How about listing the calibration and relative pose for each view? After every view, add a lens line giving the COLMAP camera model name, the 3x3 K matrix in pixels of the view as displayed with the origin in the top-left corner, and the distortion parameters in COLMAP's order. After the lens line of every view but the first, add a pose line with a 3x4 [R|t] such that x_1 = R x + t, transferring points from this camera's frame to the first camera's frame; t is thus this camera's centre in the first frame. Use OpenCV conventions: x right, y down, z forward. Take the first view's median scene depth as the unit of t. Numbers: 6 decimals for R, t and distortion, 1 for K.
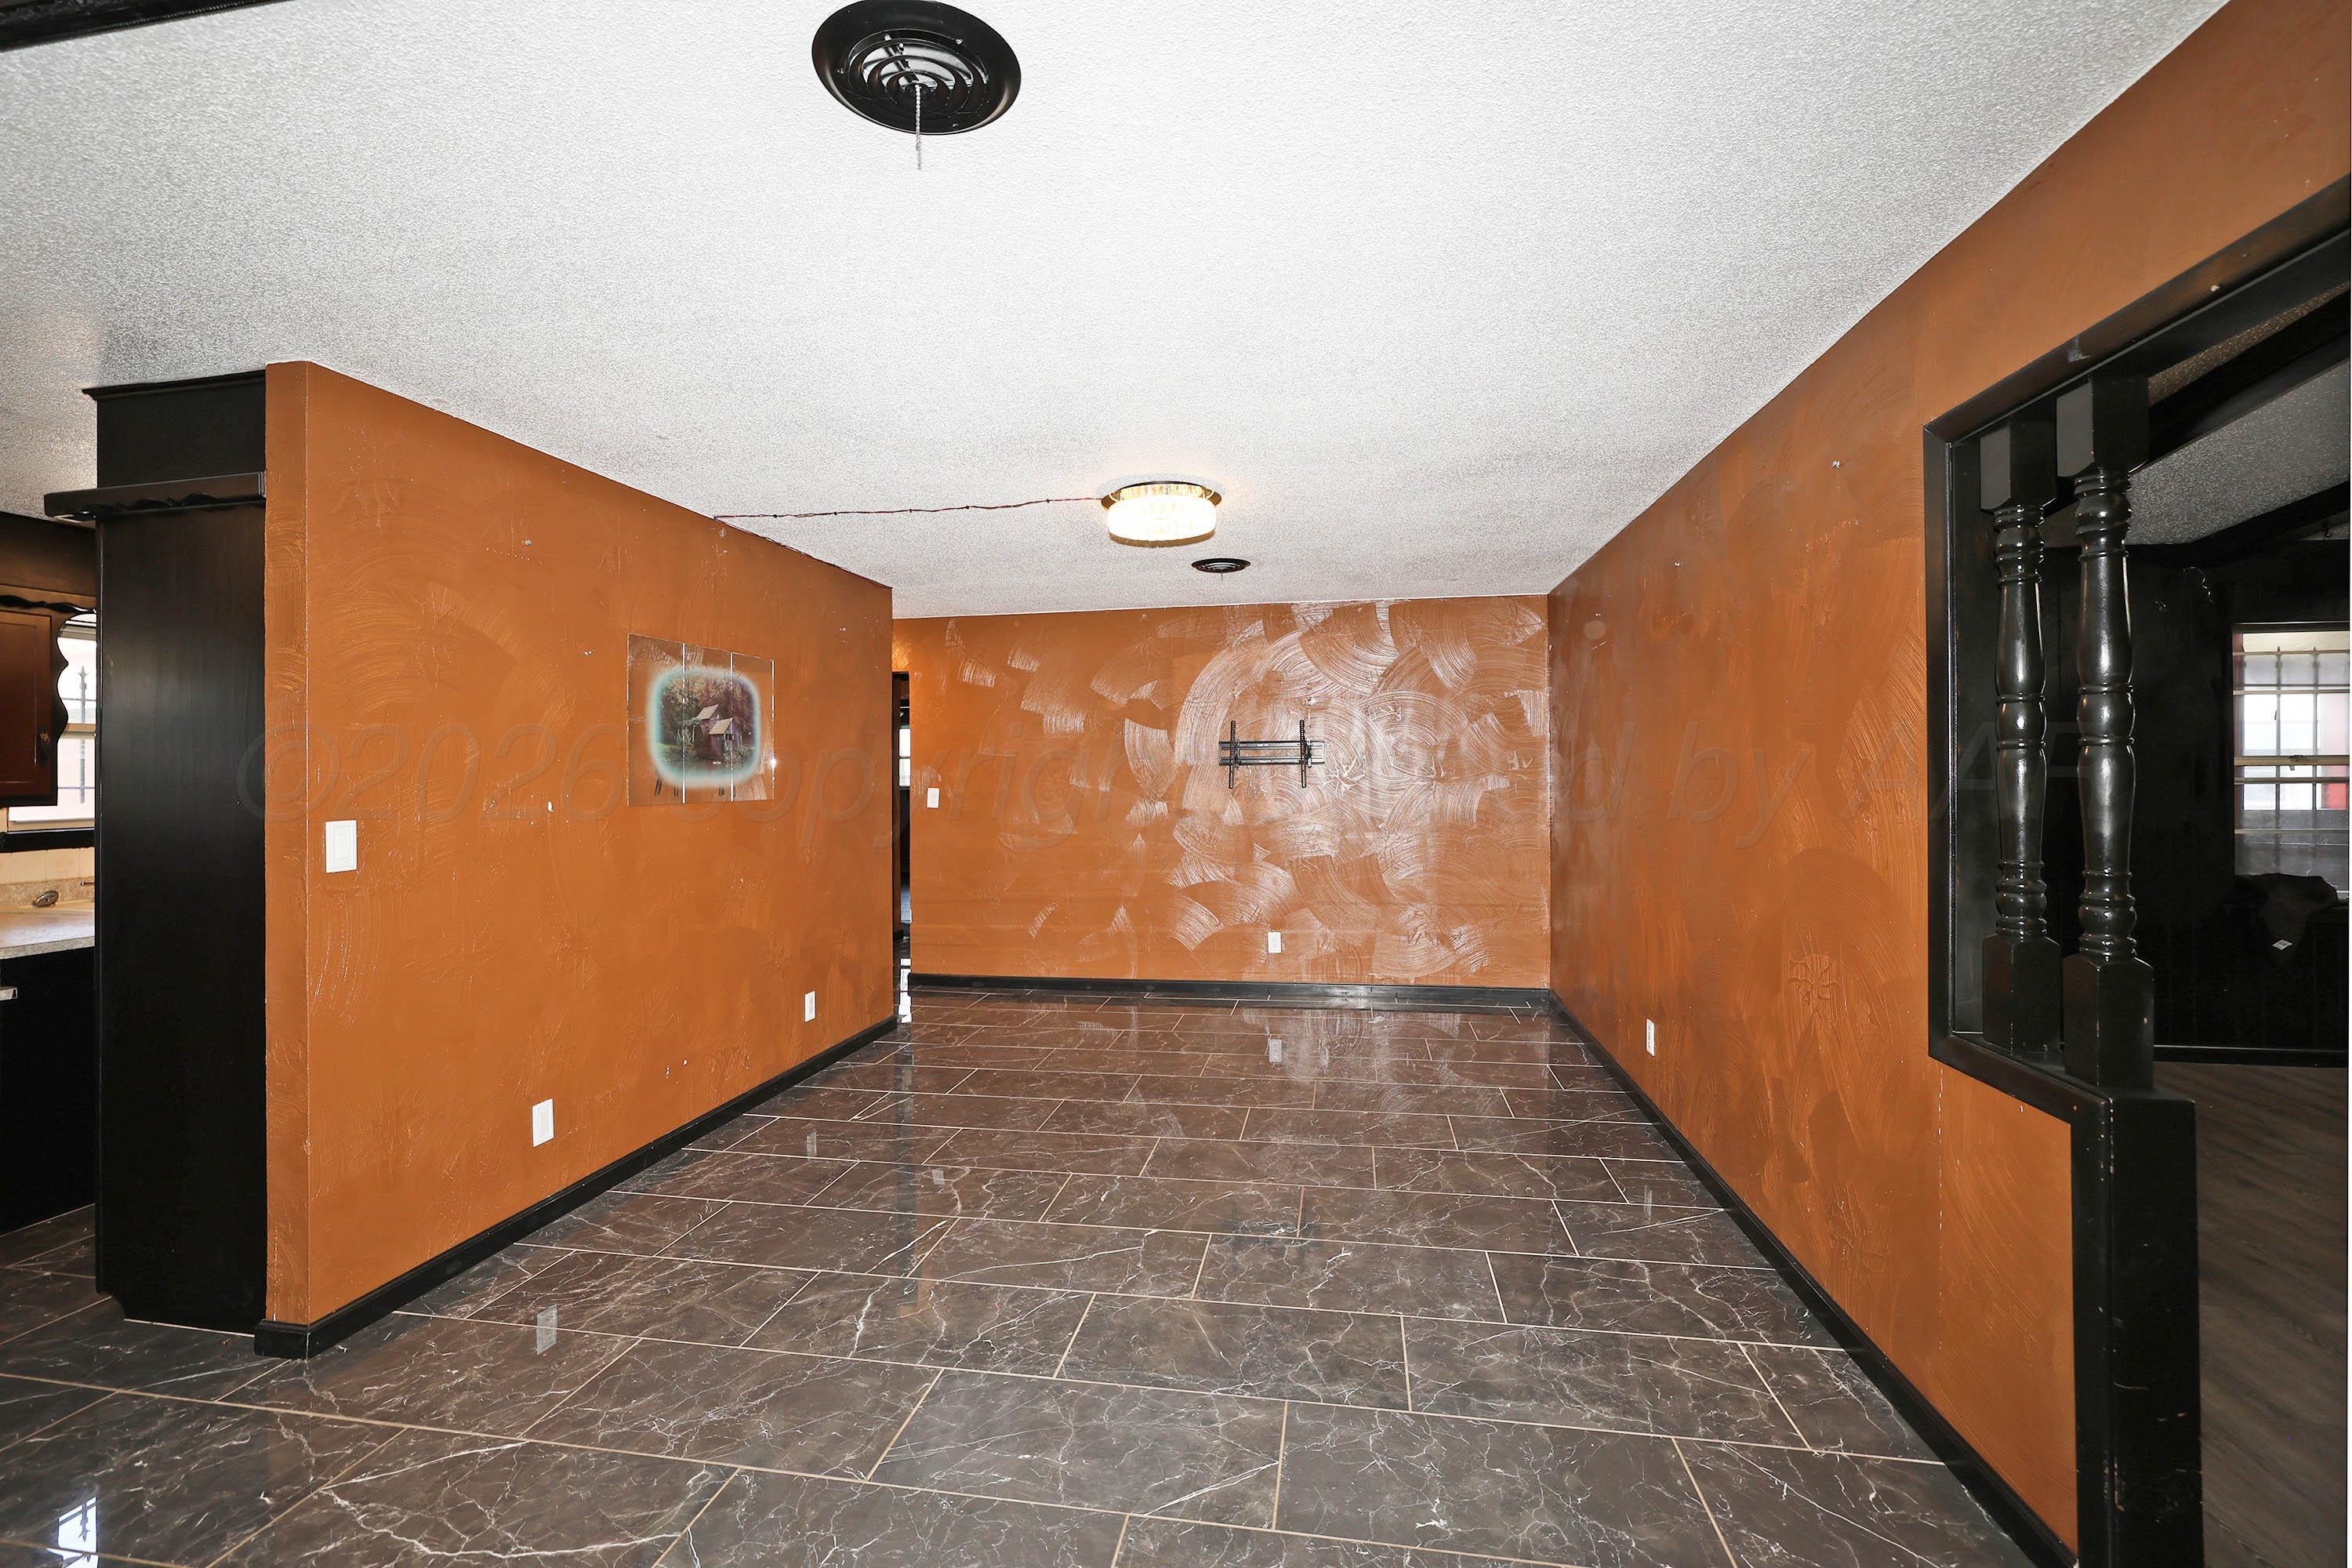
lens RADIAL K [[1006.6, 0, 1187.3], [0, 1006.6, 781.9], [0, 0, 1]] dist [0.003106, 0.001065]
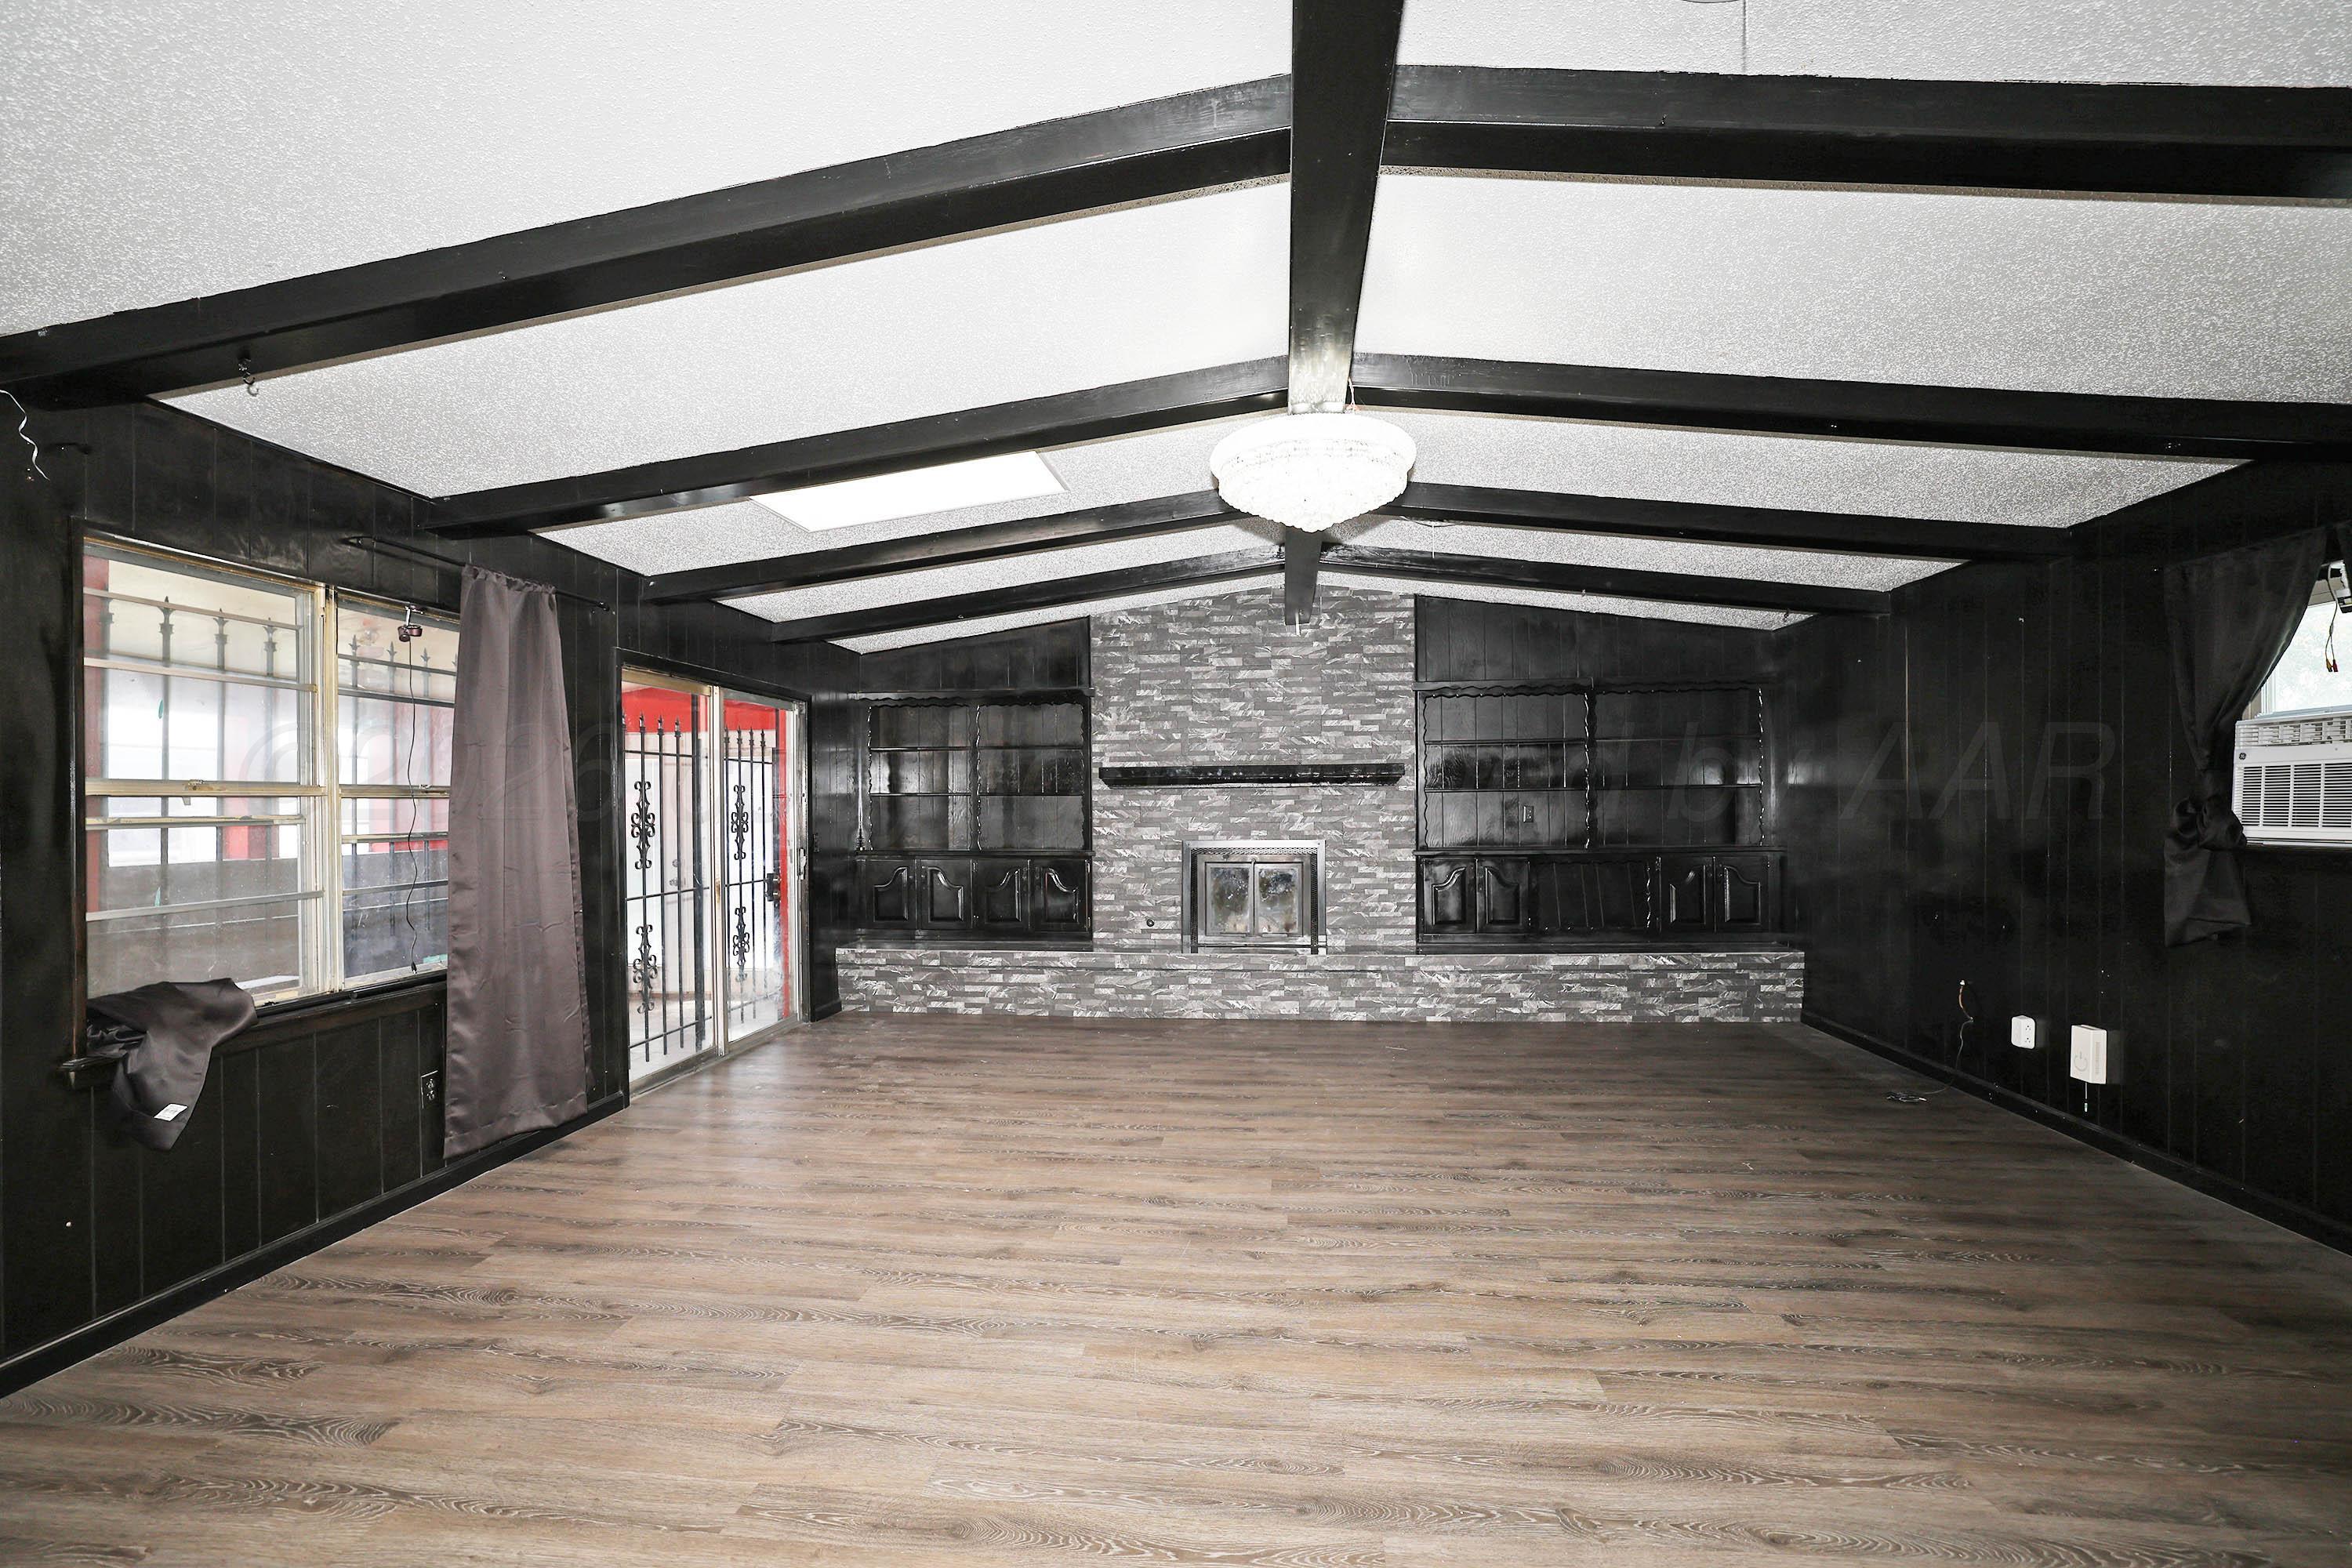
lens RADIAL K [[1006.6, 0, 1178.4], [0, 1006.6, 800.9], [0, 0, 1]] dist [0.003106, 0.001065]
pose [[-0.043070, 0.003831, 0.999065, 0.514643], [-0.000106, 0.999993, -0.003839, -0.013229], [-0.999072, -0.000271, -0.043069, 0.482374]]
